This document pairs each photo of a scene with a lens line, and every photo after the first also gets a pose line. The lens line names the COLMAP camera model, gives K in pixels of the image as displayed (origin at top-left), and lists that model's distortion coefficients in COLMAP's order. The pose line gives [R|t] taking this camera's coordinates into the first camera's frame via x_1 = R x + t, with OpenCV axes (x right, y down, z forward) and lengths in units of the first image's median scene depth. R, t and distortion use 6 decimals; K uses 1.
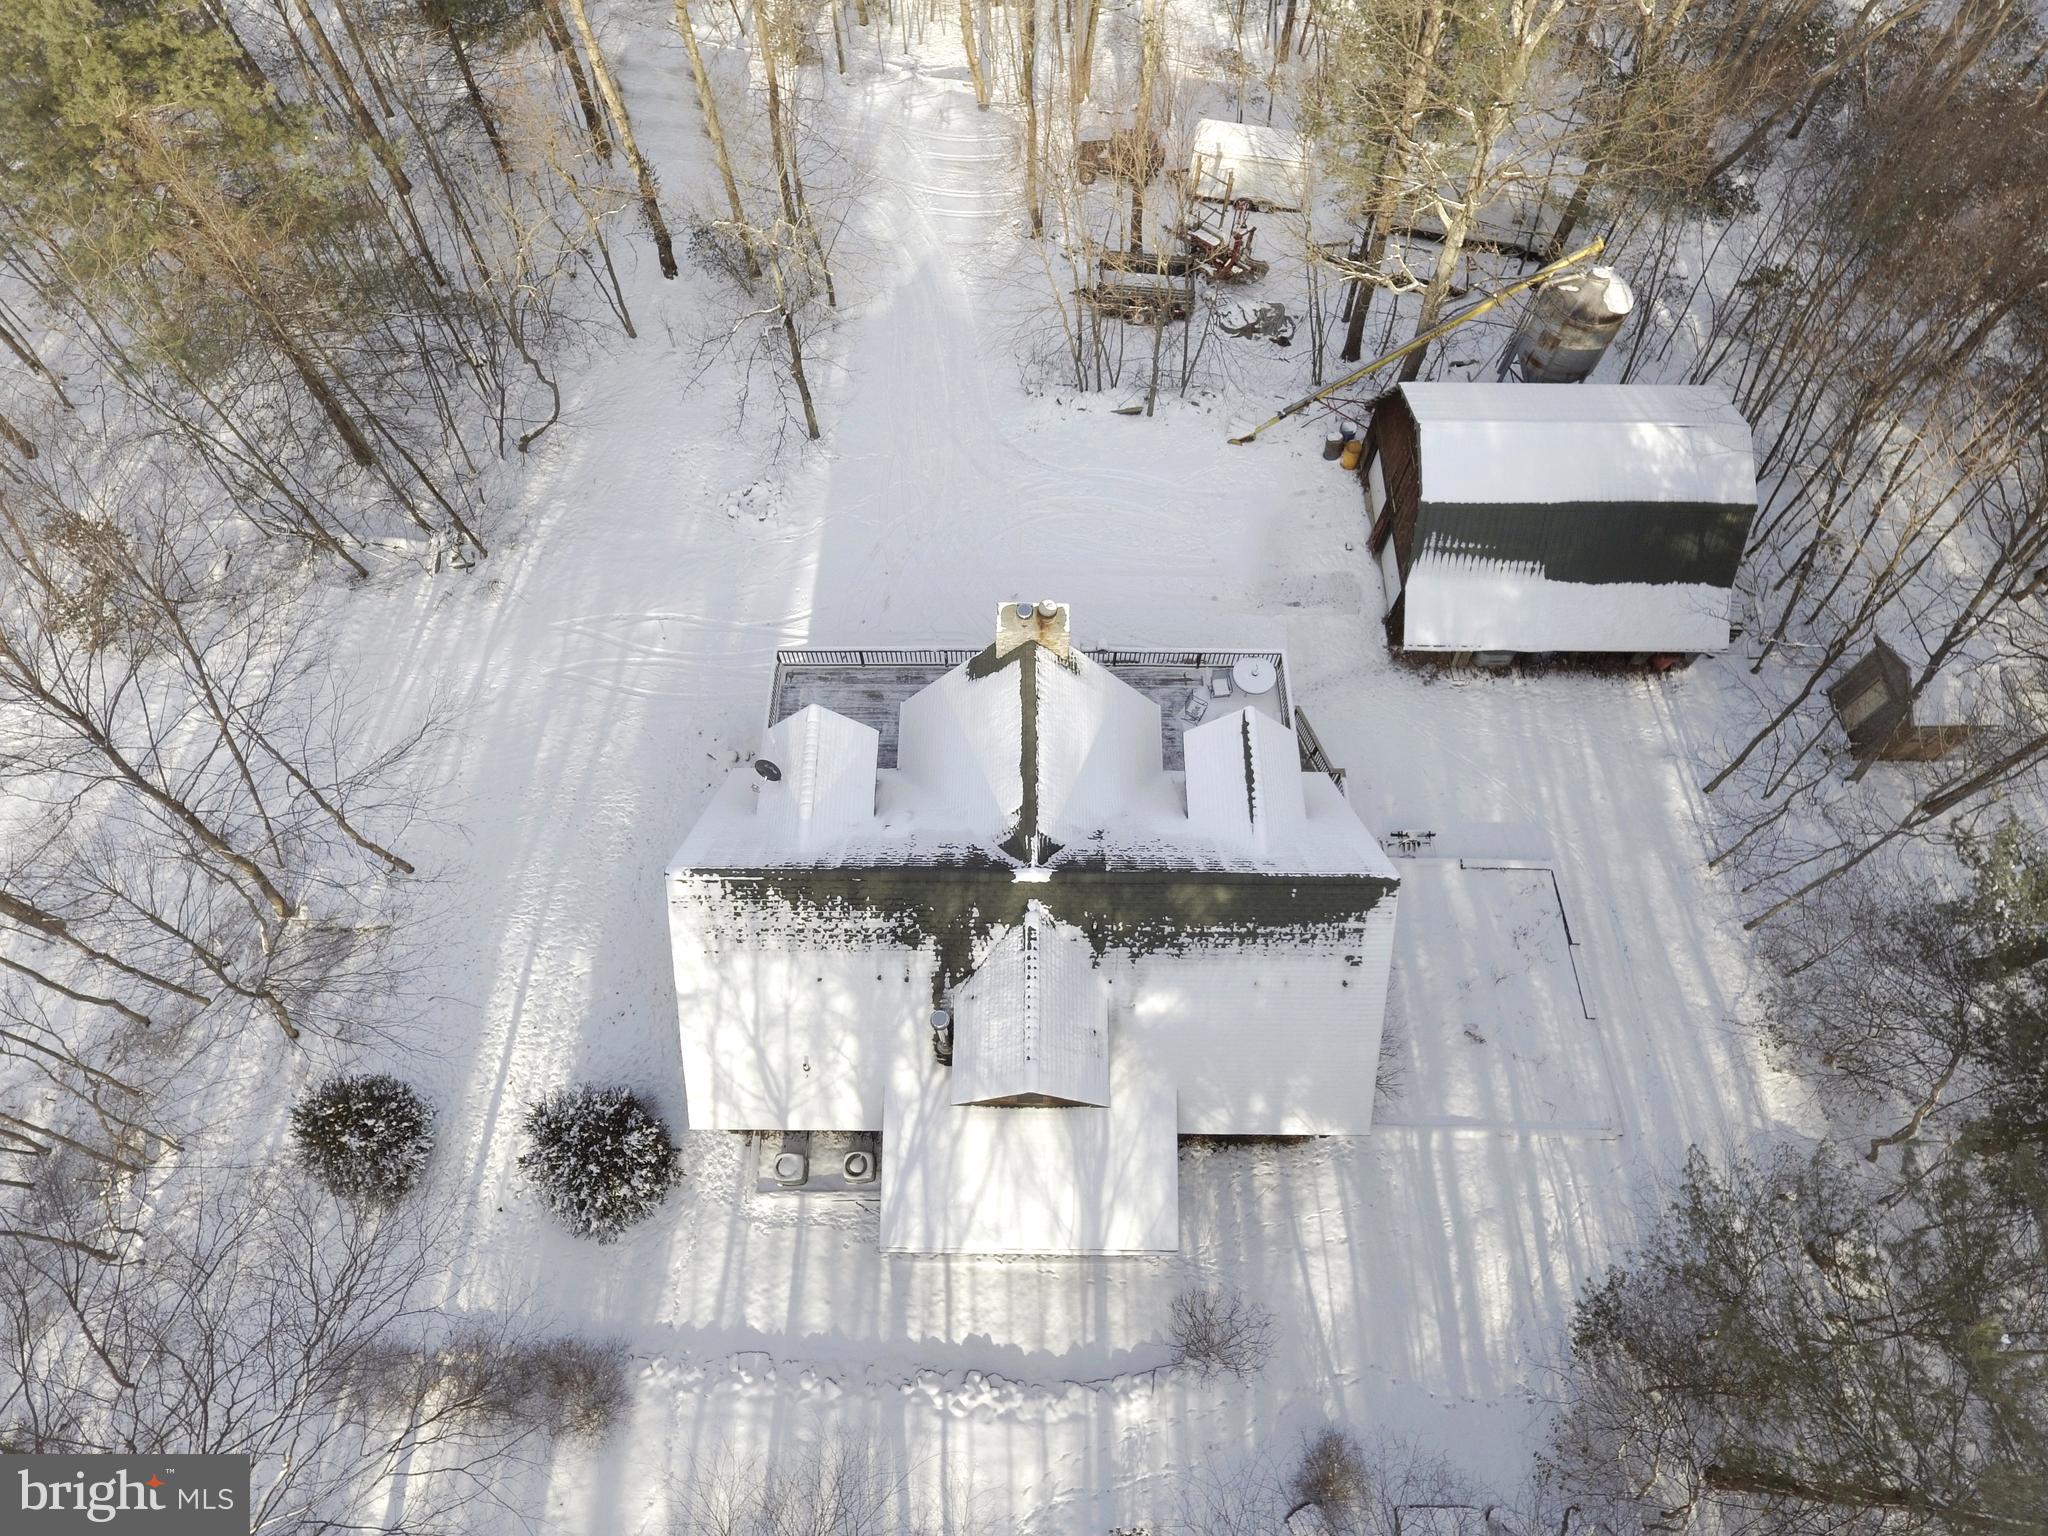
lens RADIAL K [[1196.3, 0, 1015.5], [0, 1196.3, 770.4], [0, 0, 1]] dist [-0.000614, -0.001147]
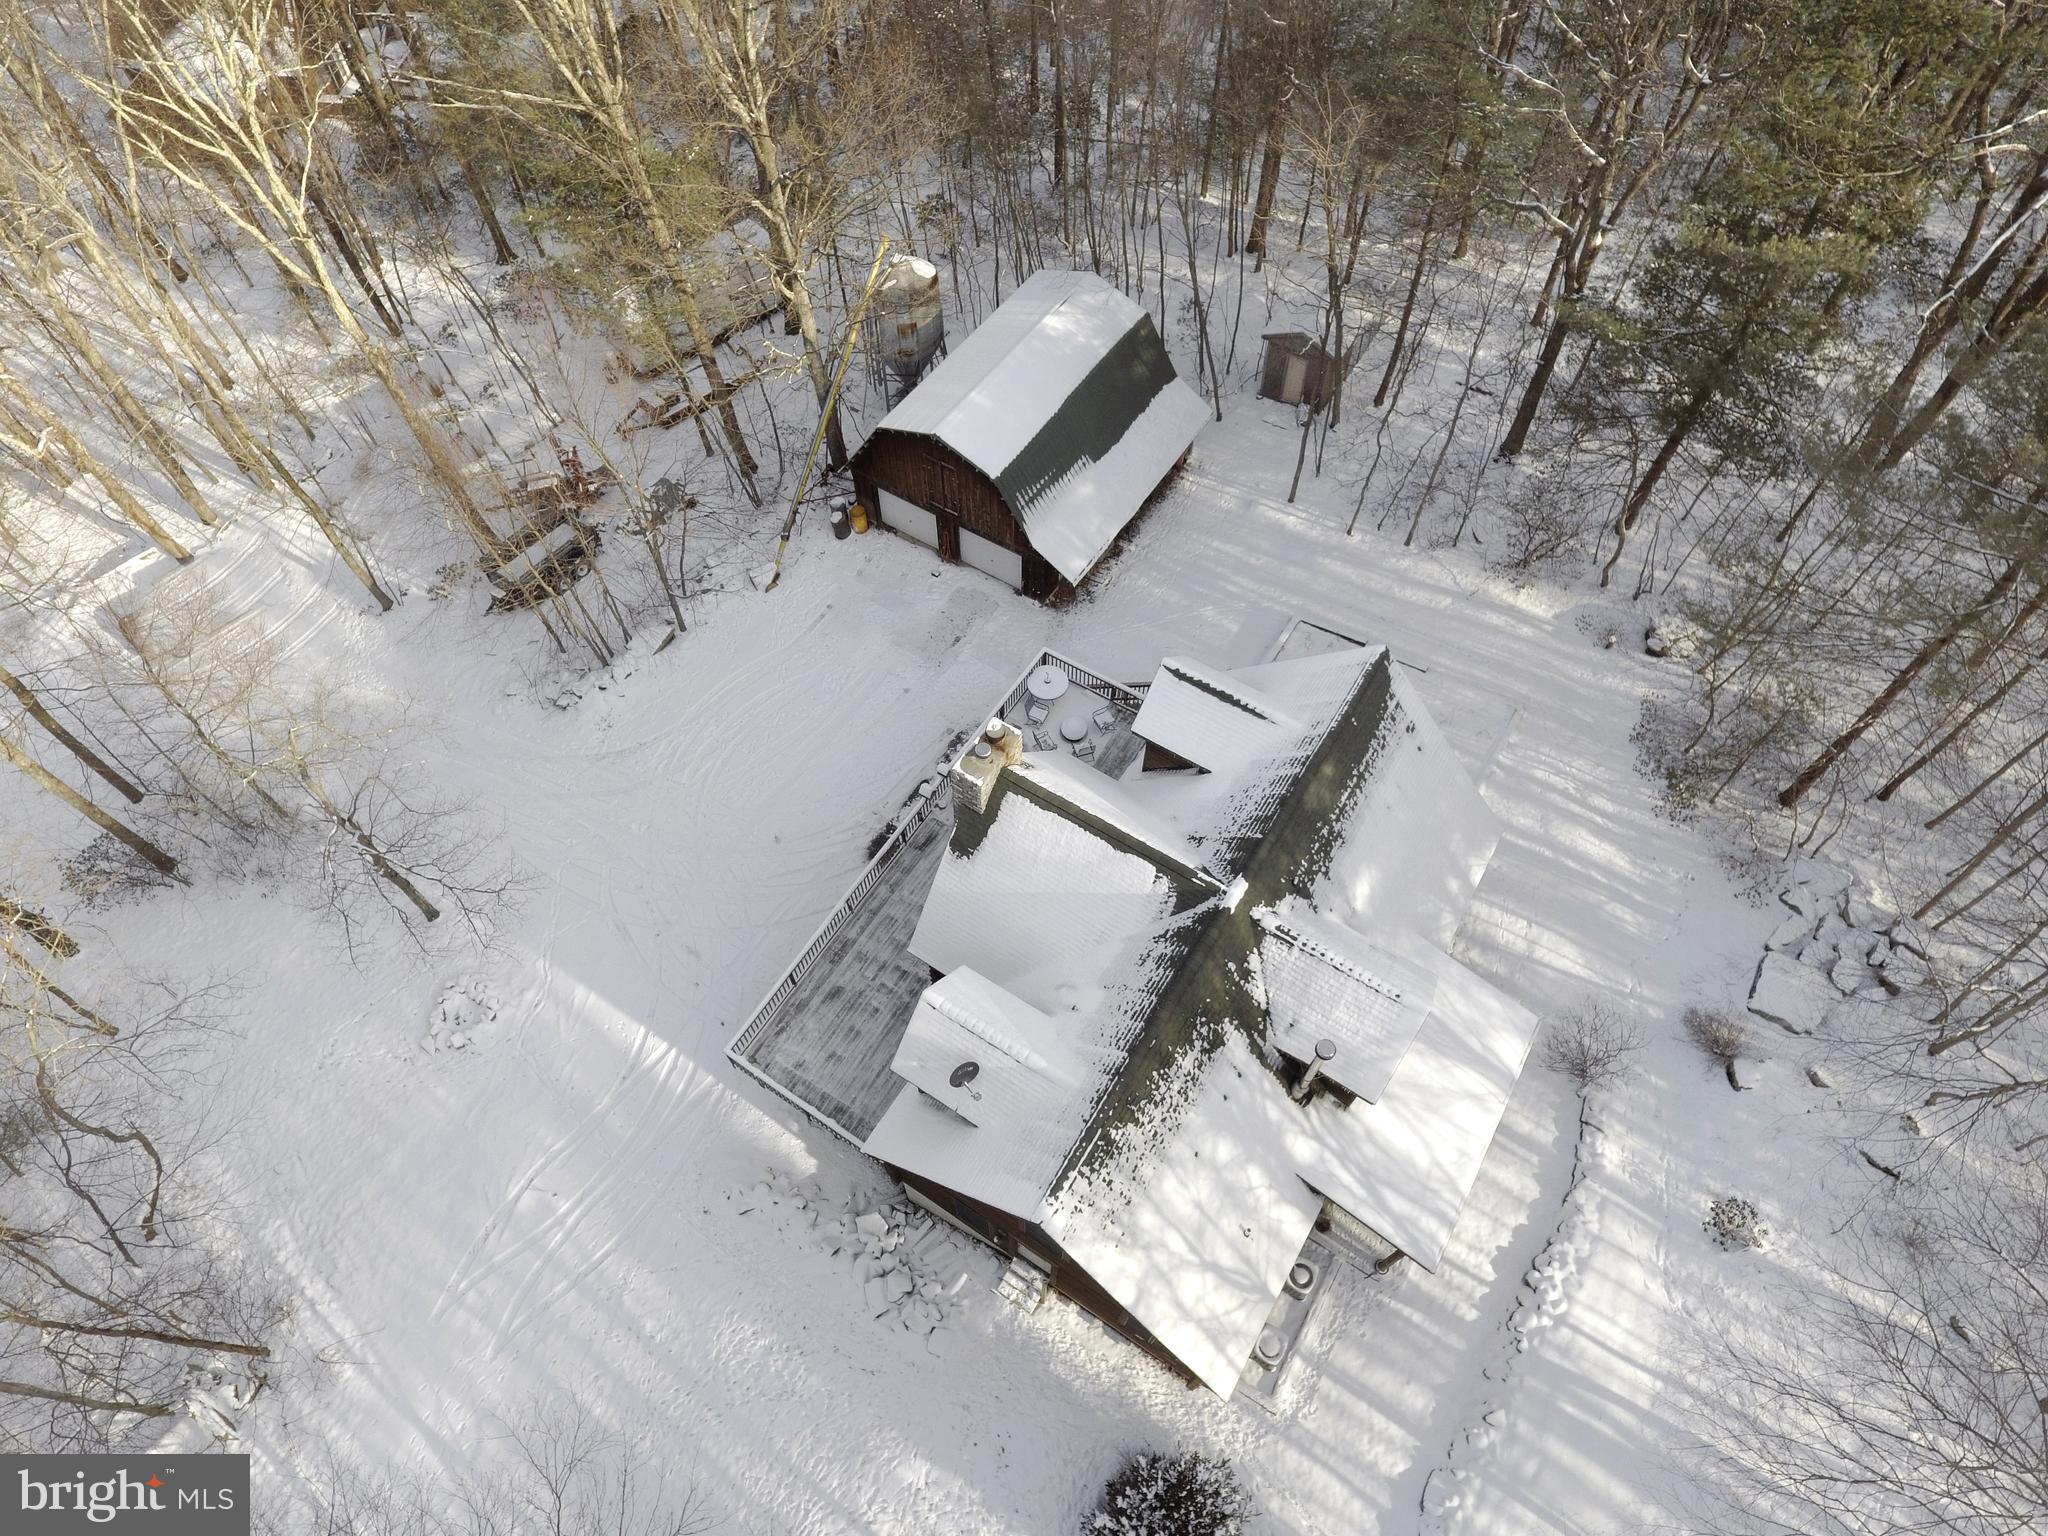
lens RADIAL K [[1196.3, 0, 1024.8], [0, 1196.3, 765.7], [0, 0, 1]] dist [-0.000614, -0.001147]
pose [[0.529830, -0.713446, 0.458558, -0.420780], [0.763378, 0.636748, 0.108654, -0.203348], [-0.369505, 0.292485, 0.881997, 0.150395]]
